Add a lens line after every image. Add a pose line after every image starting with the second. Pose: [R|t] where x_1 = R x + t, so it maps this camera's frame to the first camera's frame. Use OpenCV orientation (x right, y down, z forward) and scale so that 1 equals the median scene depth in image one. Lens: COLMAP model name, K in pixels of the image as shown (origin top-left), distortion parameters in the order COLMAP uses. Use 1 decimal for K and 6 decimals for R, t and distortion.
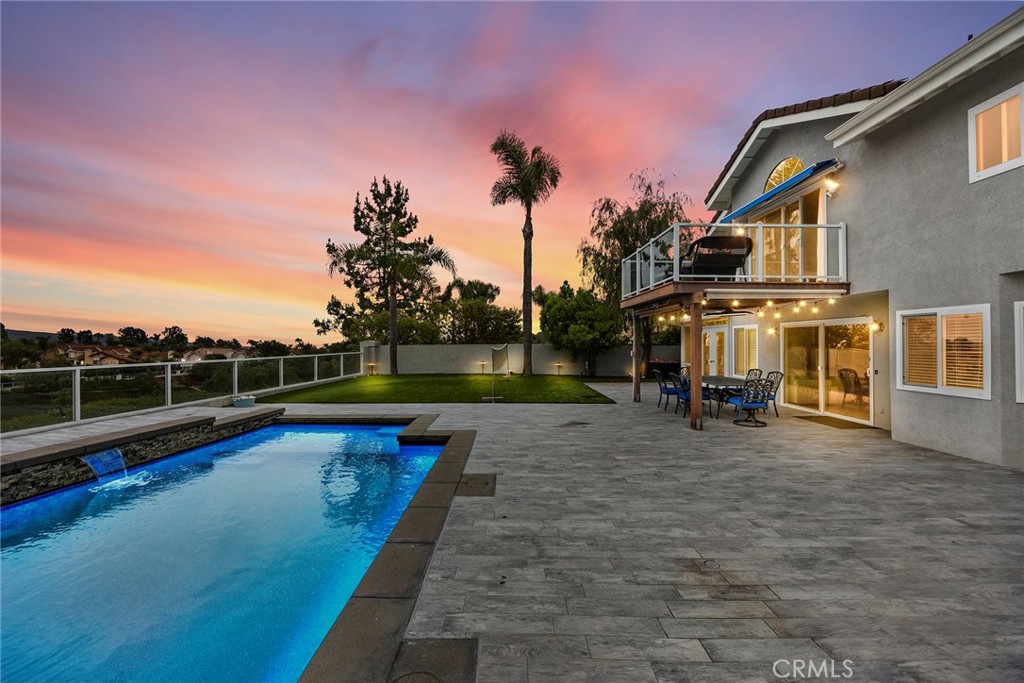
lens RADIAL K [[394.0, 0, 516.4], [0, 394.0, 342.2], [0, 0, 1]] dist [0.000838, 0.000099]
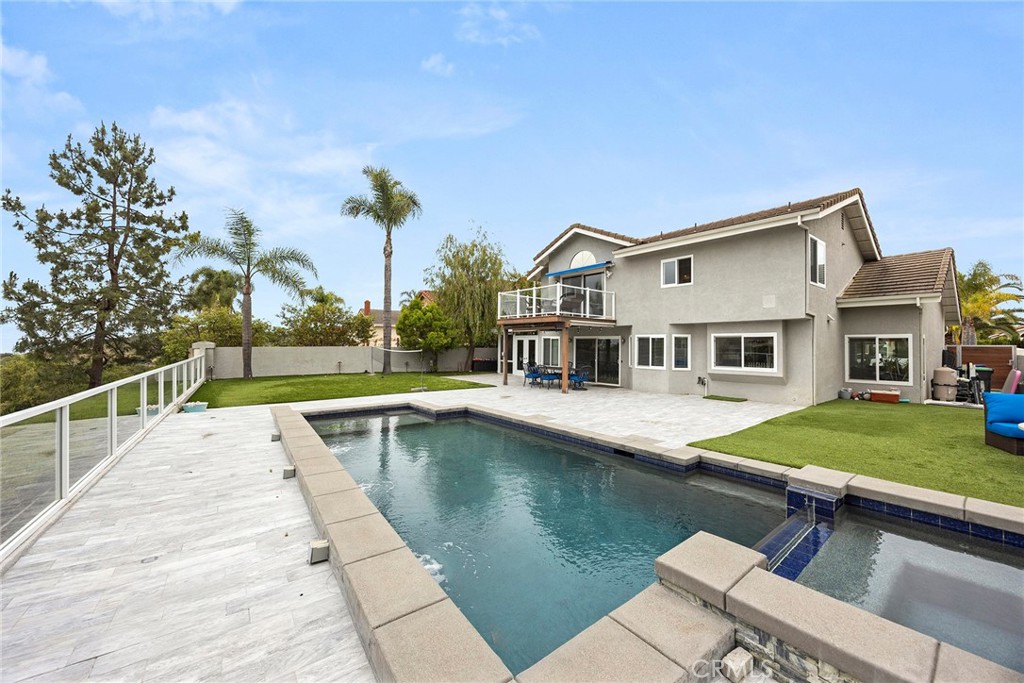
lens RADIAL K [[394.0, 0, 516.4], [0, 394.0, 342.2], [0, 0, 1]] dist [0.000838, 0.000099]
pose [[0.783059, 0.013434, 0.621802, -0.507548], [-0.010421, 0.999910, -0.008480, -0.003970], [-0.621860, 0.000161, 0.783128, -0.189470]]
